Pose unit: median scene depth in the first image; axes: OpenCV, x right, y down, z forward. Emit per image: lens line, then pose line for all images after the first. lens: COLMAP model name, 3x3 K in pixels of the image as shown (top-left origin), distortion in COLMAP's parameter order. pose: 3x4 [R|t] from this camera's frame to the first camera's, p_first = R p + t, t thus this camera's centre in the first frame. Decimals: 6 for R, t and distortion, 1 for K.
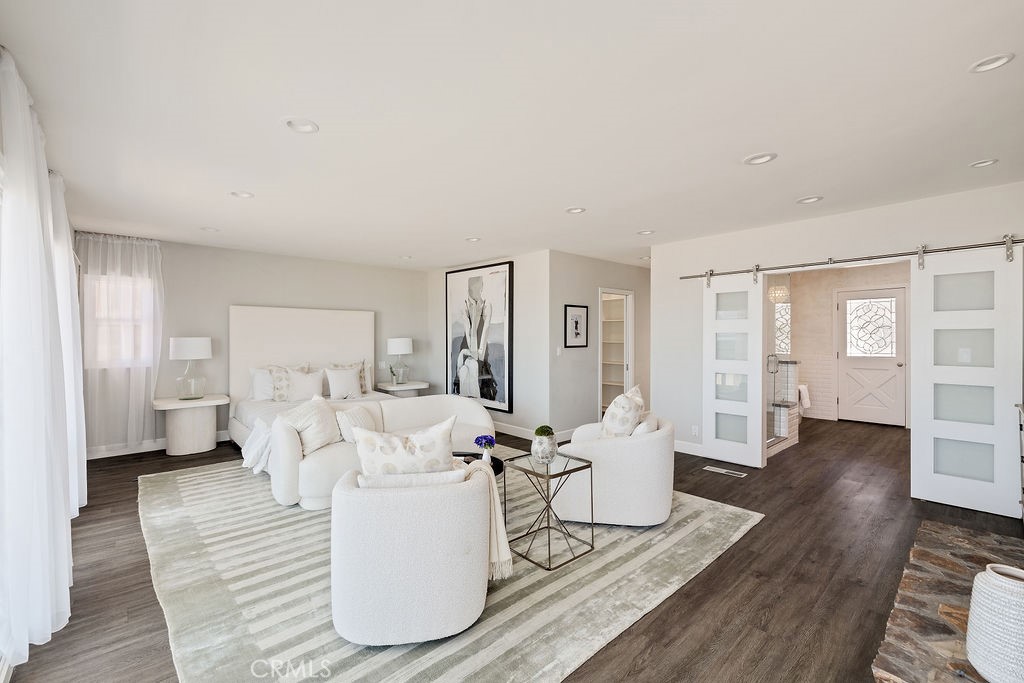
lens RADIAL K [[430.2, 0, 517.8], [0, 430.2, 336.4], [0, 0, 1]] dist [0.000811, 0.000040]
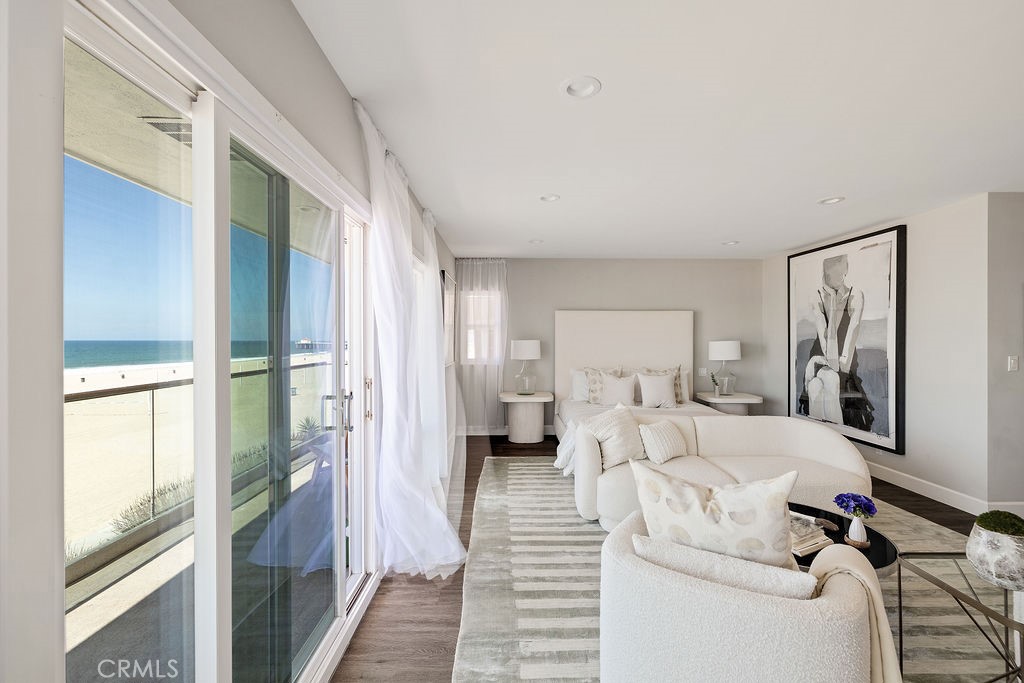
lens RADIAL K [[439.6, 0, 512.0], [0, 439.6, 341.5], [0, 0, 1]] dist [-0.000118, -0.000236]
pose [[0.744885, 0.001909, -0.667191, -0.017600], [0.001431, 0.999989, 0.004459, 0.001159], [0.667192, -0.004276, 0.744874, 0.153957]]
